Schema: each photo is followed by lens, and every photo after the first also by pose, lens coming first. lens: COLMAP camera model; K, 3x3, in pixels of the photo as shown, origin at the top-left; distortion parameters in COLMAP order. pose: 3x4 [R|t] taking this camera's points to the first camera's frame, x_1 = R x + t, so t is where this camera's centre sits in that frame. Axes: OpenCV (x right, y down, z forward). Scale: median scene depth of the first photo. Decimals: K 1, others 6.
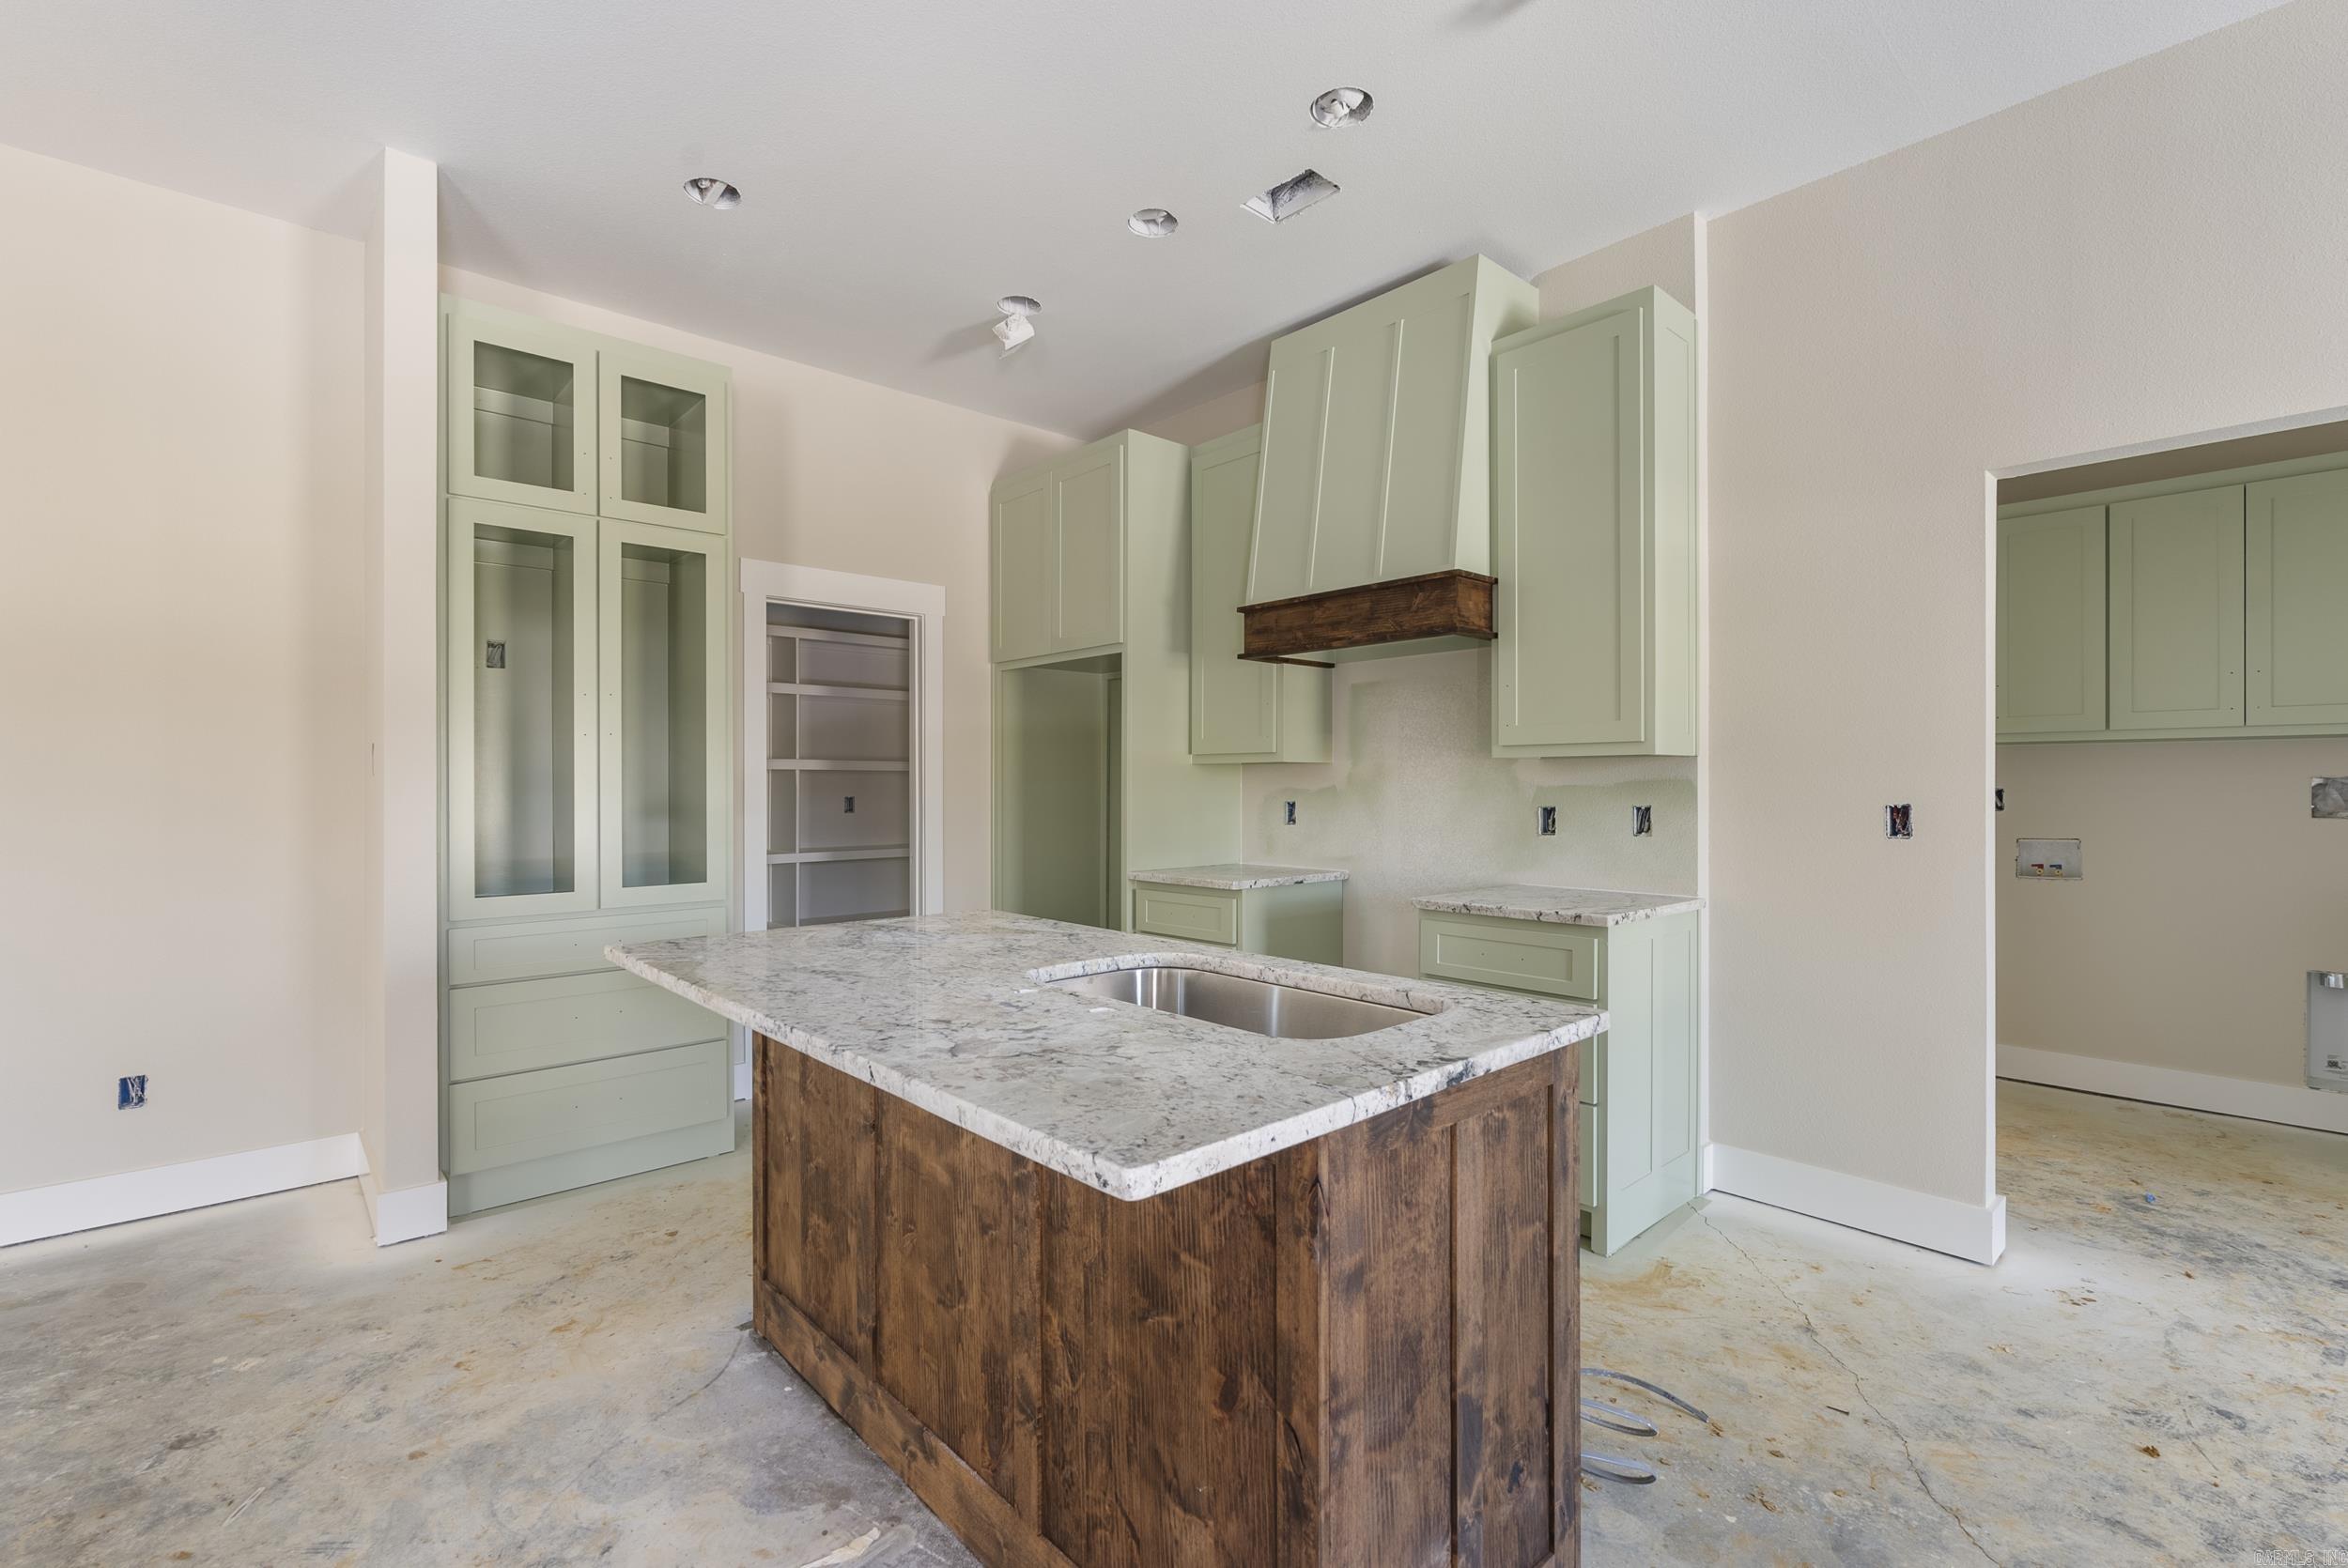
lens RADIAL K [[1032.8, 0, 1174.6], [0, 1032.8, 783.5], [0, 0, 1]] dist [-0.004545, 0.000029]
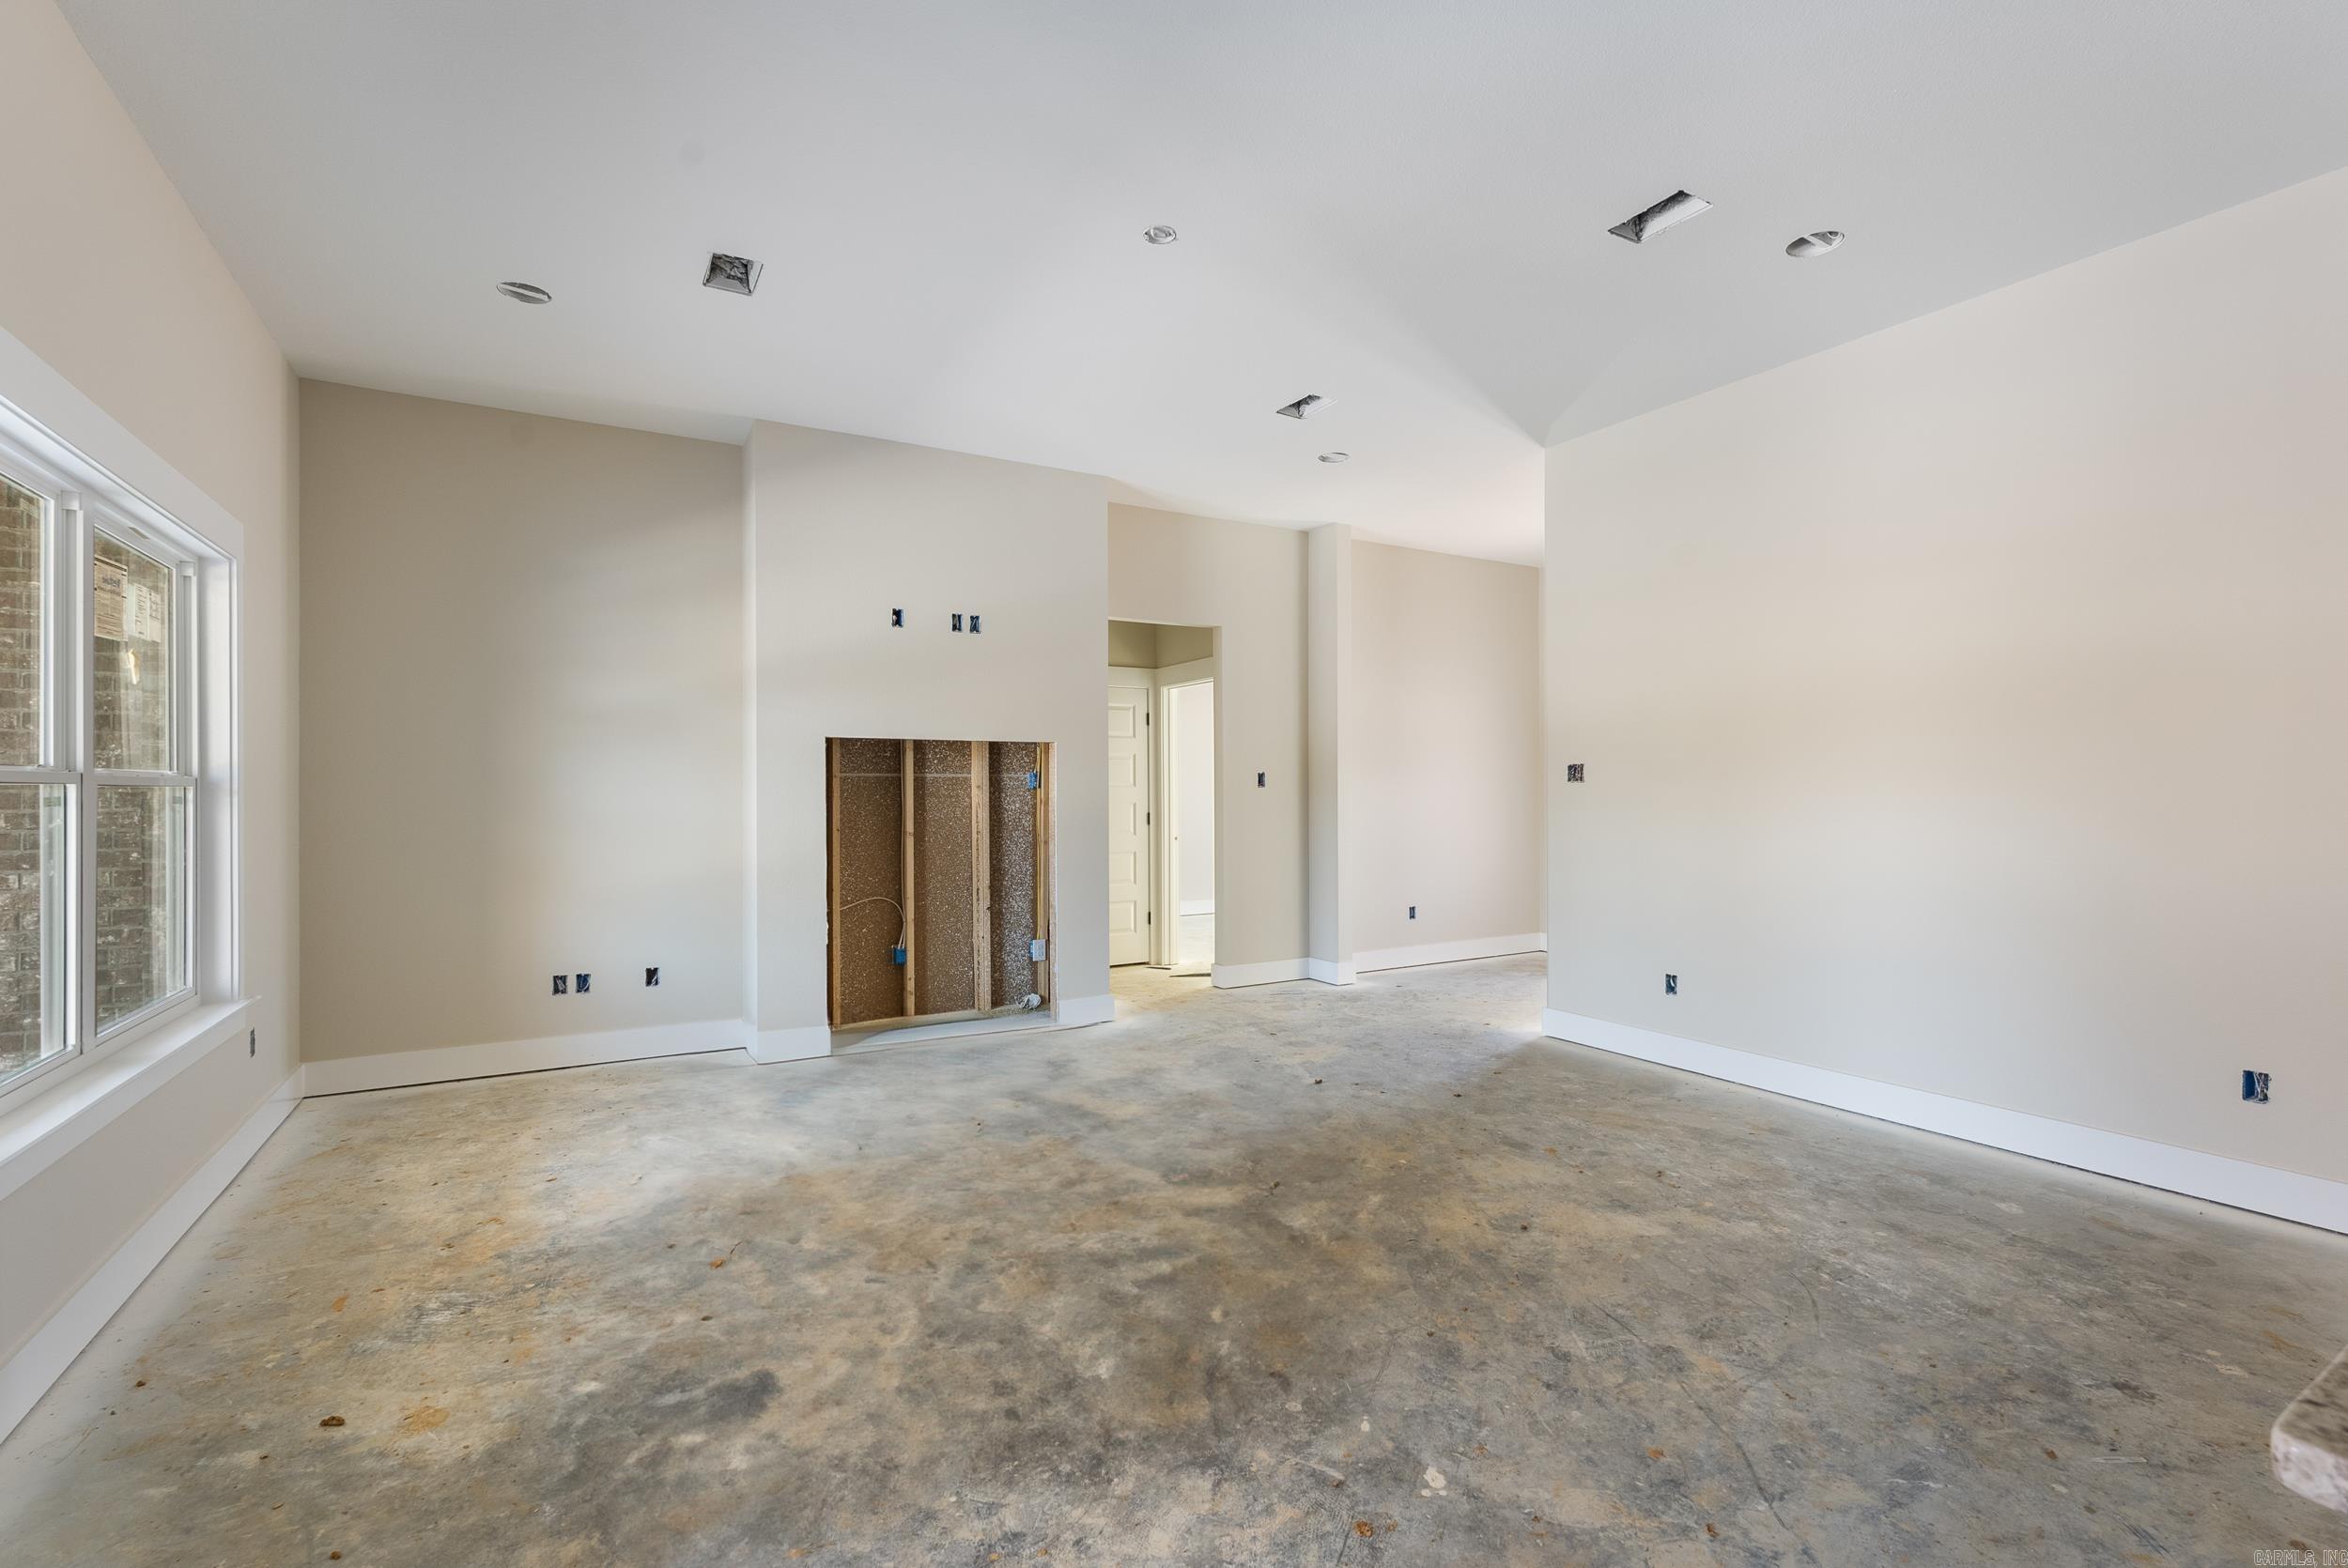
lens RADIAL K [[1032.8, 0, 1183.4], [0, 1032.8, 786.5], [0, 0, 1]] dist [-0.004545, 0.000029]
pose [[-0.198998, -0.004019, -0.979992, 0.189326], [0.004941, 0.999975, -0.005104, 0.000149], [0.979988, -0.005858, -0.198973, 0.142270]]
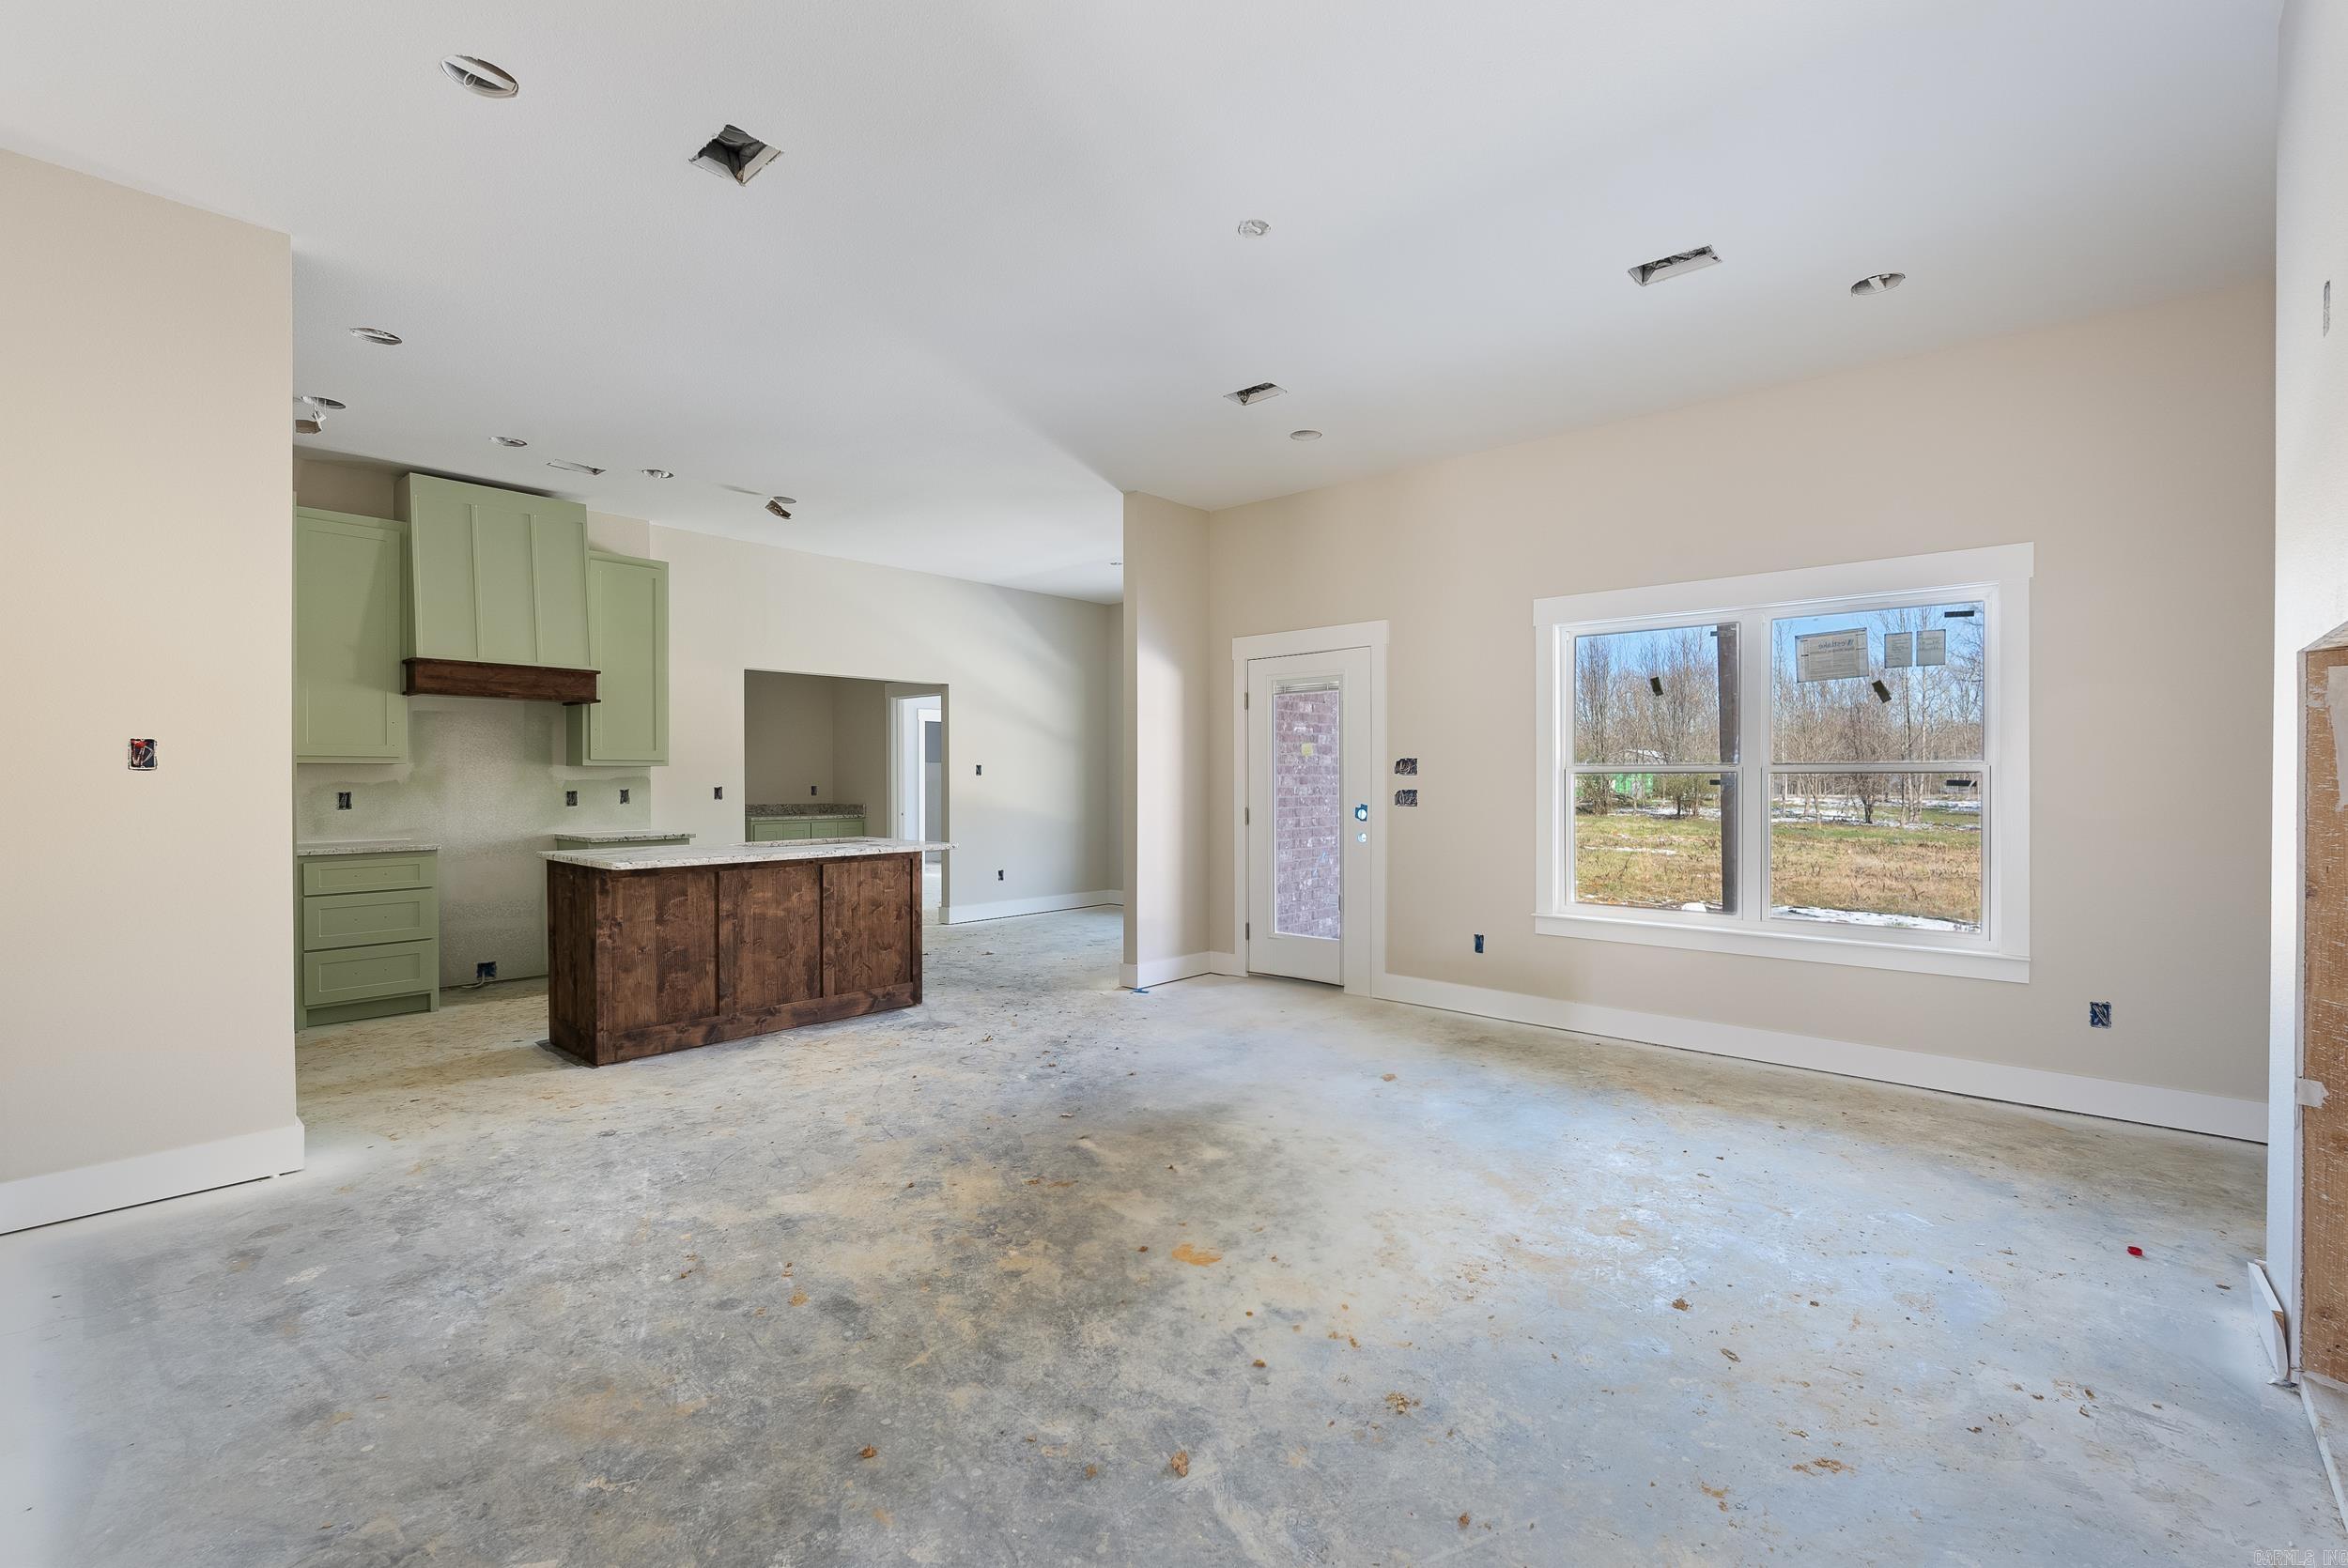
lens RADIAL K [[1032.8, 0, 1174.4], [0, 1032.8, 789.5], [0, 0, 1]] dist [-0.004545, 0.000029]
pose [[-0.105458, -0.010002, 0.994373, -1.764945], [-0.001012, 0.999950, 0.009950, -0.000612], [-0.994423, 0.000043, -0.105463, 0.107879]]
